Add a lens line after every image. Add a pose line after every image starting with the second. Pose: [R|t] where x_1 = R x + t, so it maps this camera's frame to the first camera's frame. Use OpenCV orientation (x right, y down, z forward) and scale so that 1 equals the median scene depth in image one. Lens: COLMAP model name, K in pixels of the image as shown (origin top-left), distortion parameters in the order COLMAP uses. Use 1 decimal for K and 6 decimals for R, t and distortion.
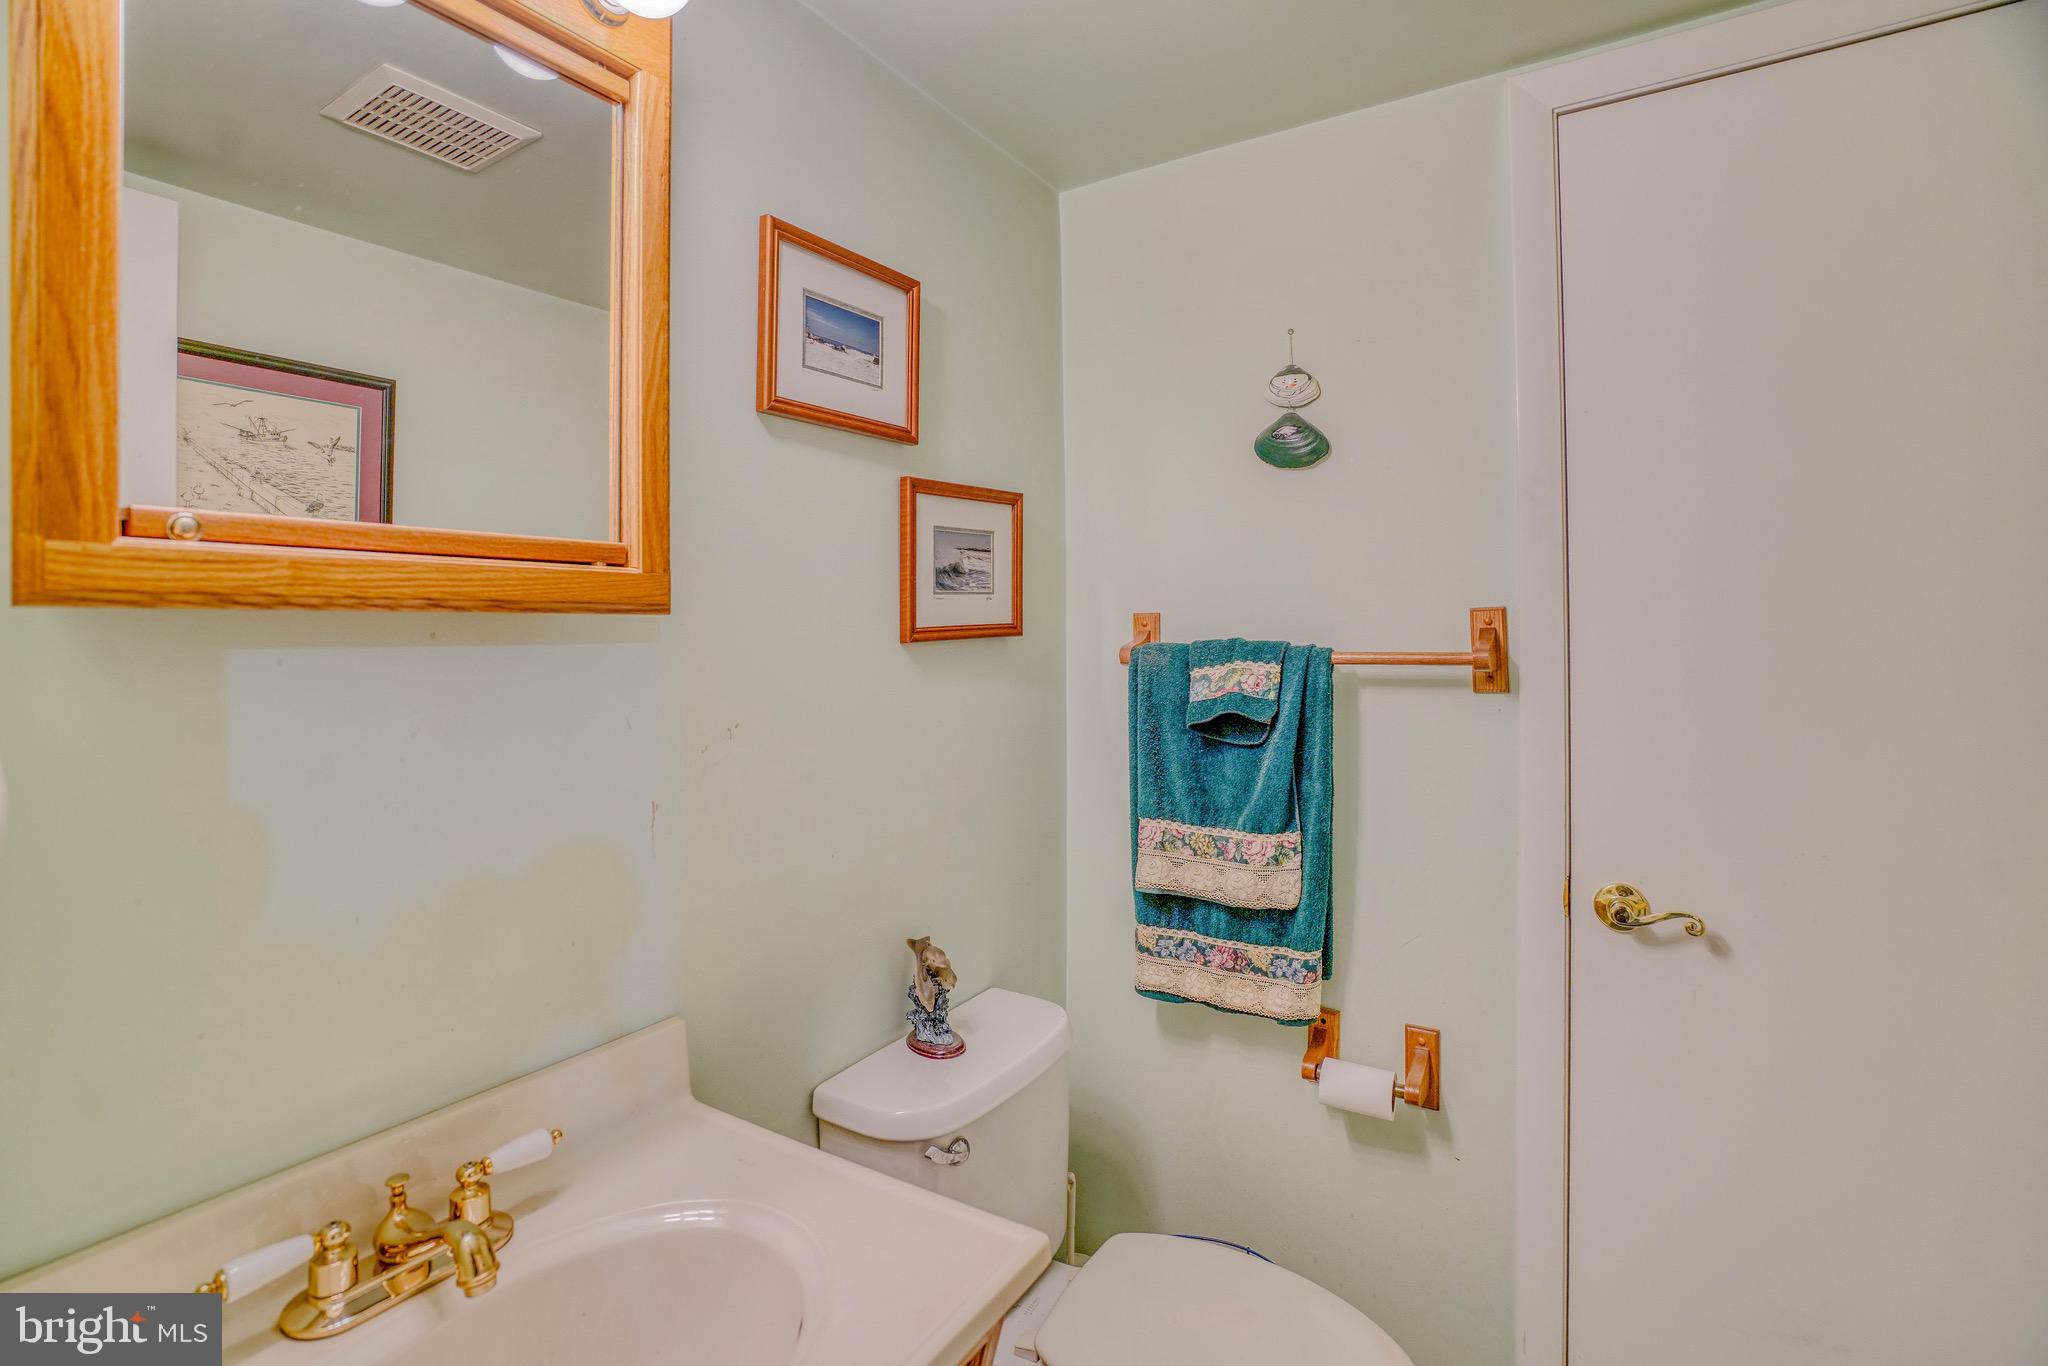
lens RADIAL K [[975.8, 0, 1054.6], [0, 975.8, 639.9], [0, 0, 1]] dist [-0.050011, 0.022898]
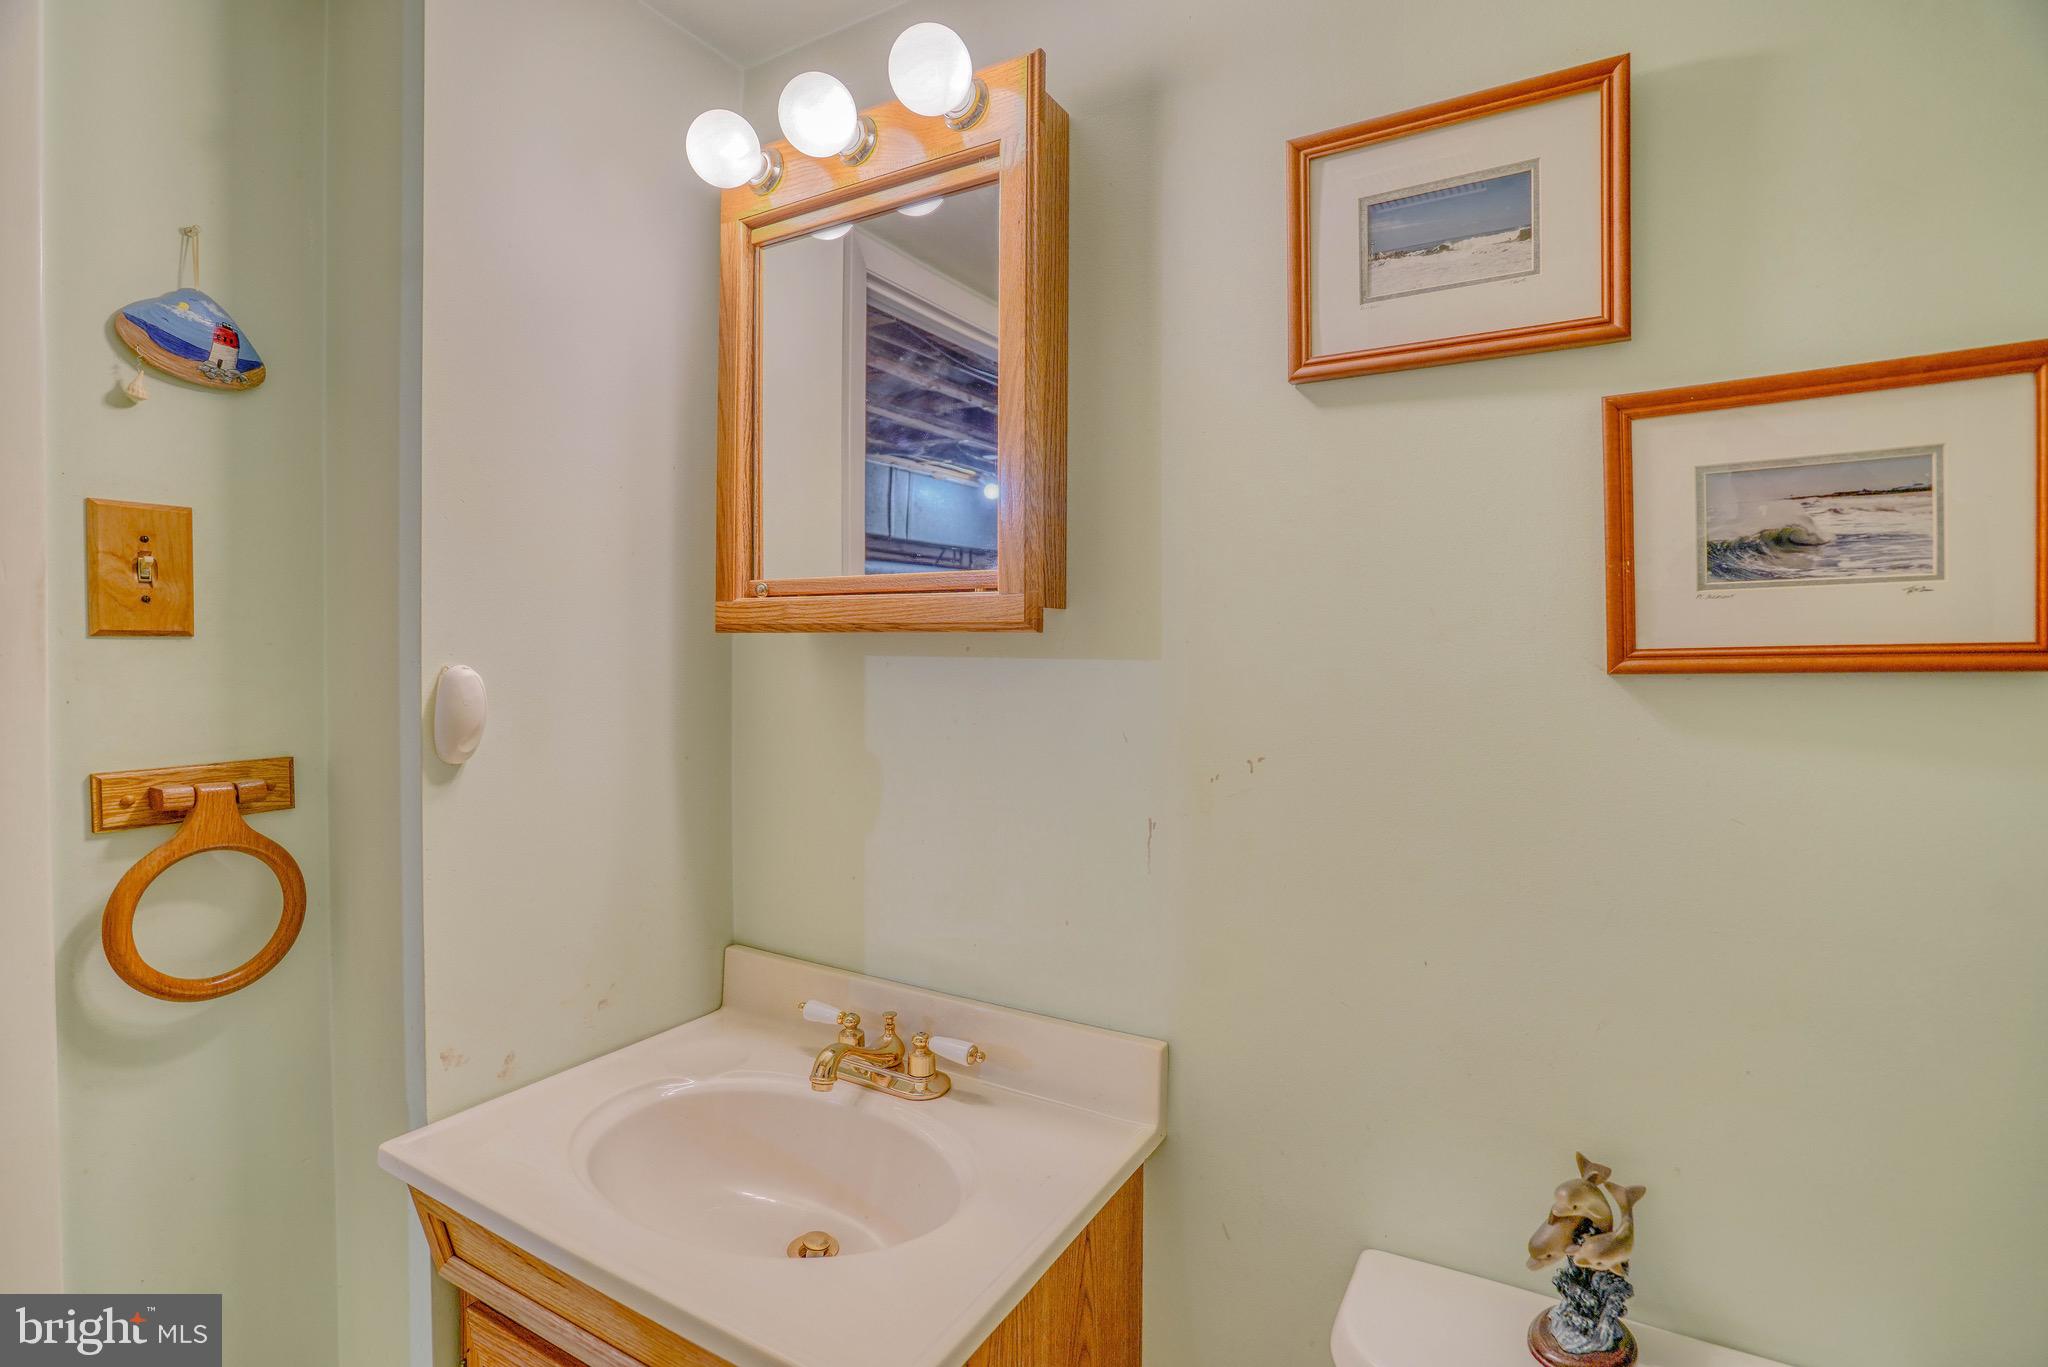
lens RADIAL K [[952.5, 0, 1002.7], [0, 952.5, 676.6], [0, 0, 1]] dist [-0.061825, 0.021266]
pose [[0.022399, 0.040476, -0.998929, 0.469732], [-0.015424, 0.999075, 0.040136, -0.014279], [0.999630, 0.014509, 0.023003, 0.692818]]
